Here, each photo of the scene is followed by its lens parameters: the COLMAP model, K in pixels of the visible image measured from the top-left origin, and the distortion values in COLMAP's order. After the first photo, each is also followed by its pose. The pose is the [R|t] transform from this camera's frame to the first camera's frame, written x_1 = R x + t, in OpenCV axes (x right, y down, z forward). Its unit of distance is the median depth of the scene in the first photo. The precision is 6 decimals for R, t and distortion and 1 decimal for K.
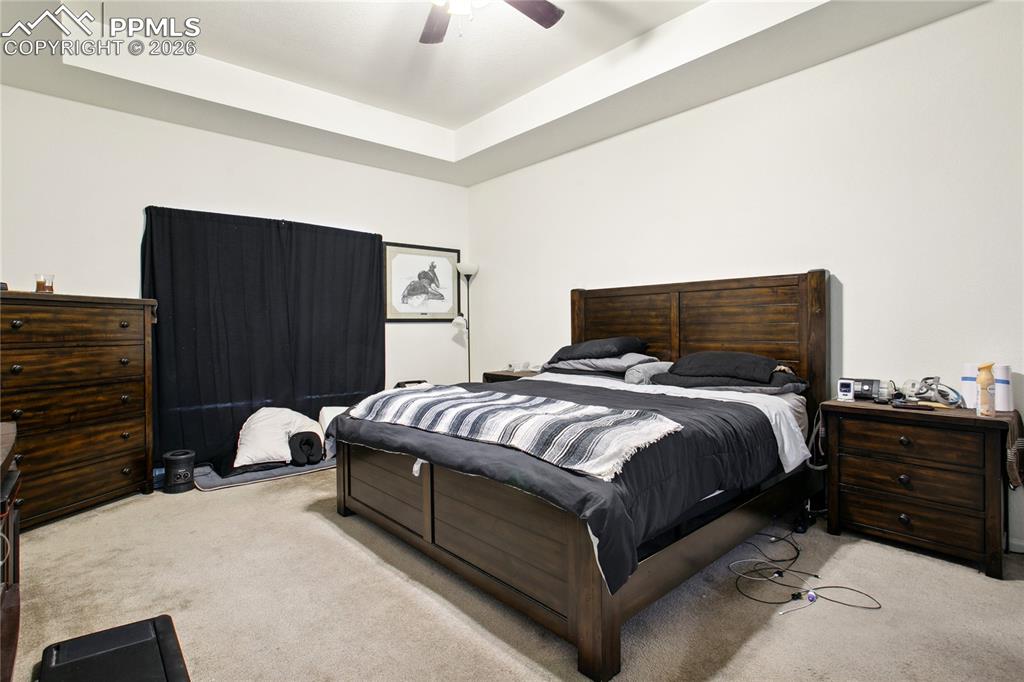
lens RADIAL K [[502.1, 0, 503.7], [0, 502.1, 330.7], [0, 0, 1]] dist [-0.027758, 0.002341]
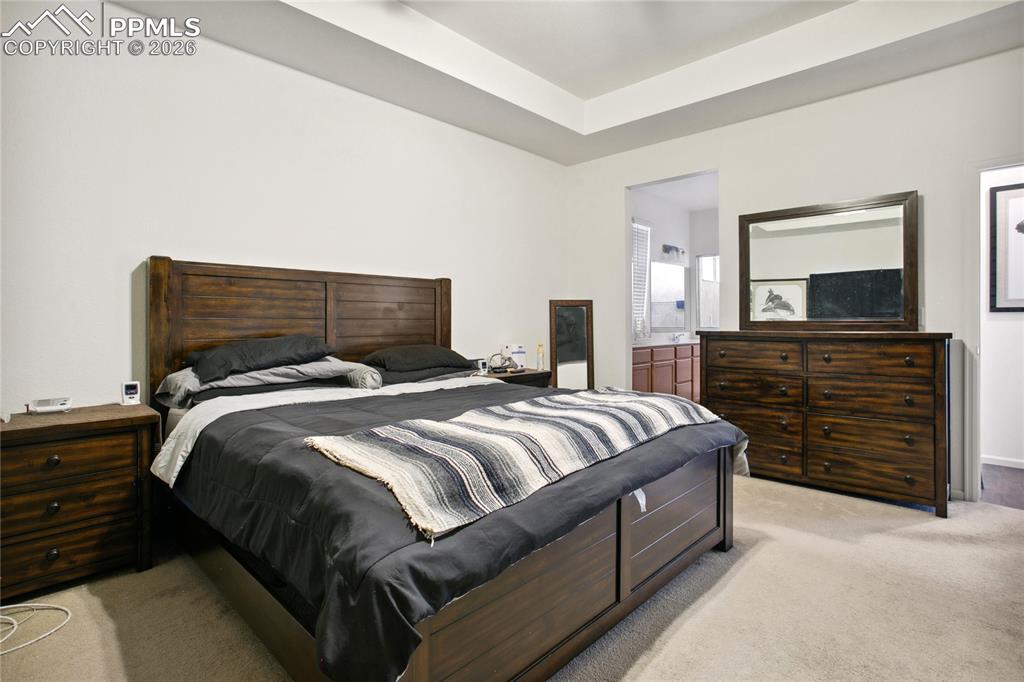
lens RADIAL K [[502.1, 0, 503.7], [0, 502.1, 330.7], [0, 0, 1]] dist [-0.027758, 0.002341]
pose [[-0.070597, -0.004937, 0.997493, -0.576375], [0.007271, 0.999959, 0.005464, 0.005801], [-0.997478, 0.007638, -0.070559, 0.797072]]
